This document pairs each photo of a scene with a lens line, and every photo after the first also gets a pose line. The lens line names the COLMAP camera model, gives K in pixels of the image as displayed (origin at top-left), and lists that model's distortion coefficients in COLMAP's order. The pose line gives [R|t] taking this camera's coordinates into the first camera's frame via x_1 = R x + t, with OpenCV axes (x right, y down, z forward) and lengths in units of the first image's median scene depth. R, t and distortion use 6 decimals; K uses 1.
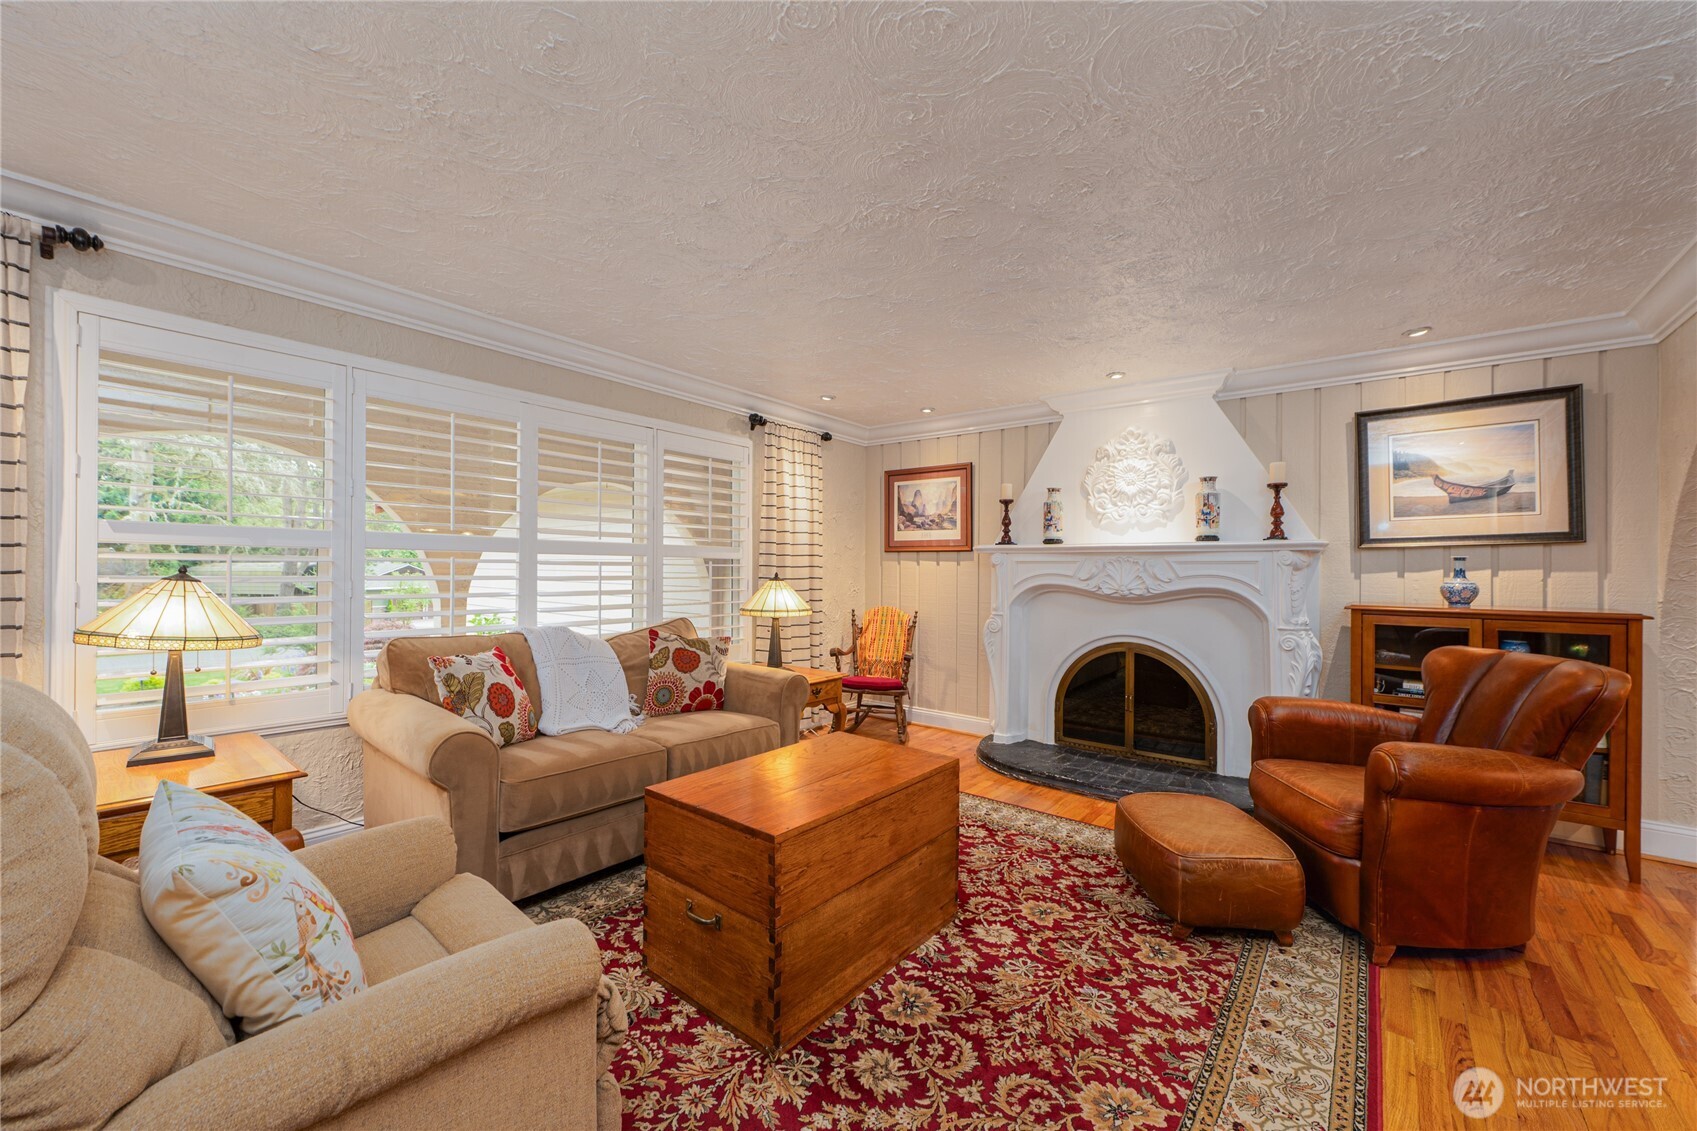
lens RADIAL K [[667.4, 0, 848.5], [0, 667.4, 565.5], [0, 0, 1]] dist [-0.001217, -0.000367]
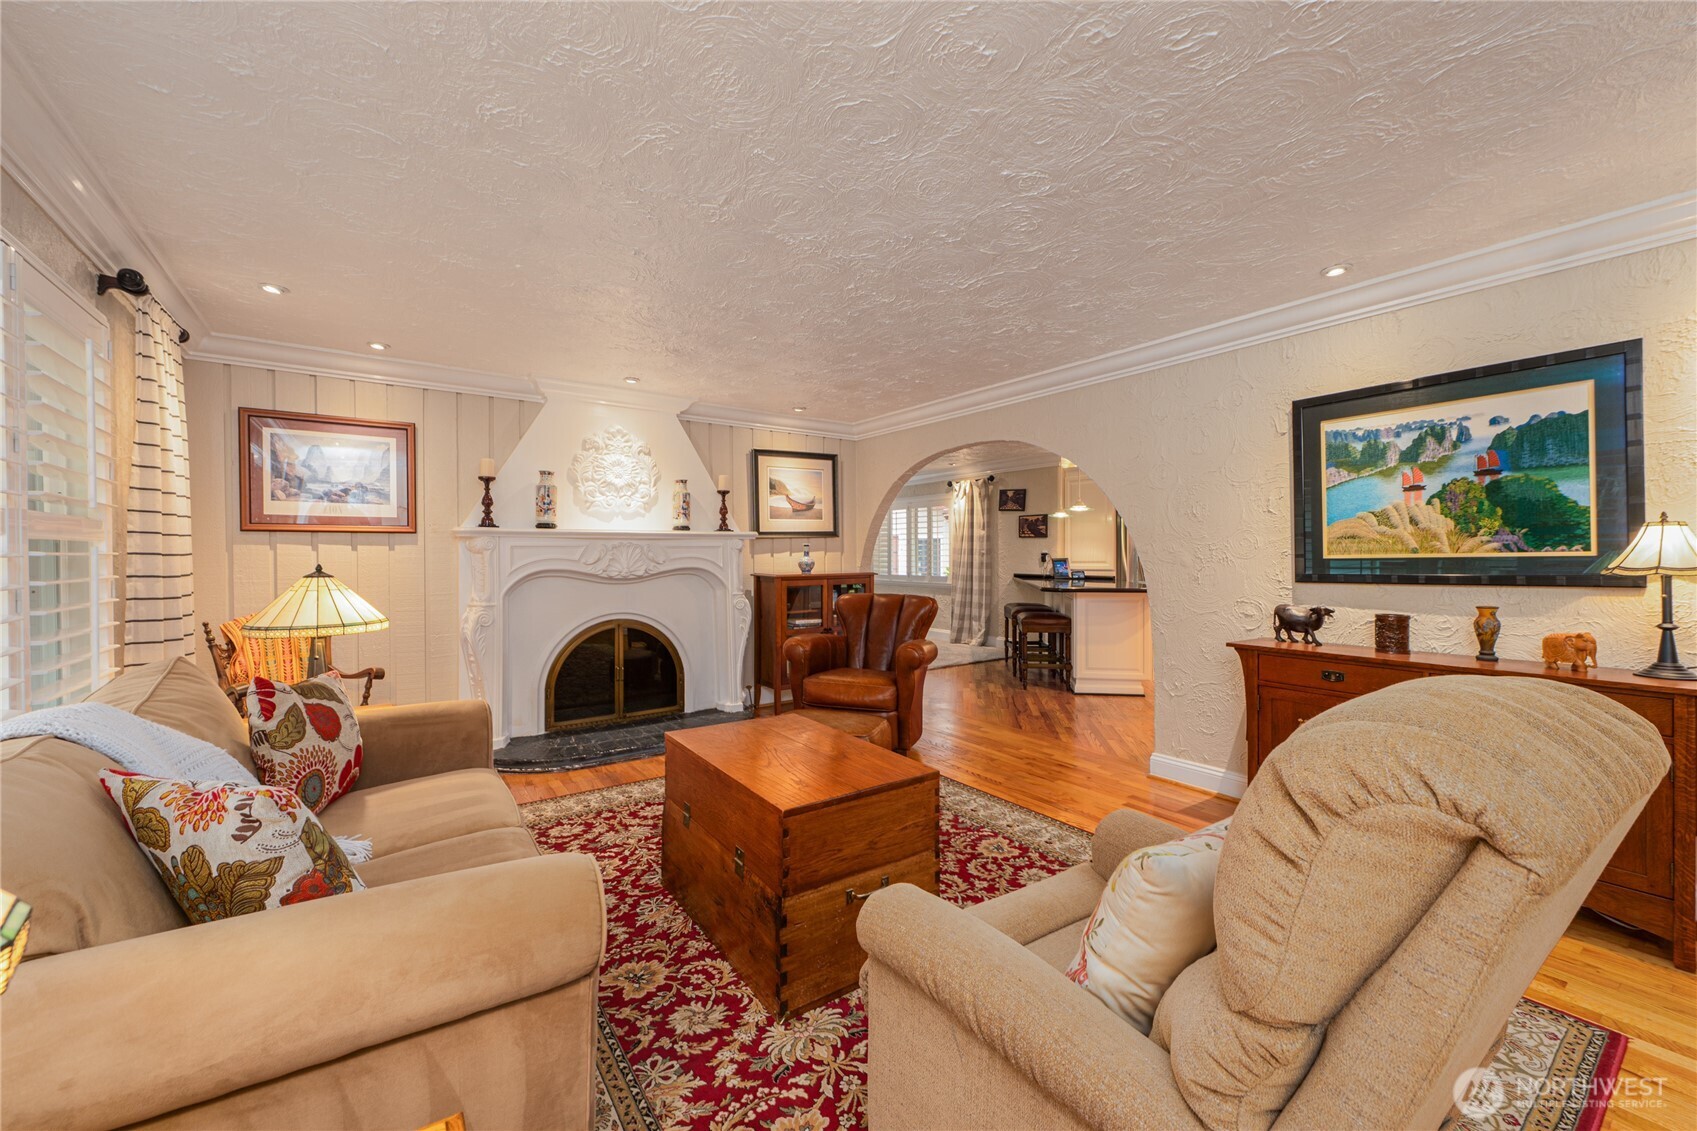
lens RADIAL K [[661.0, 0, 846.6], [0, 661.0, 552.8], [0, 0, 1]] dist [-0.001366, -0.000426]
pose [[0.276458, -0.010487, 0.960969, -0.567886], [-0.000033, 0.999940, 0.010921, -0.007747], [-0.961026, -0.003051, 0.276442, 0.349077]]
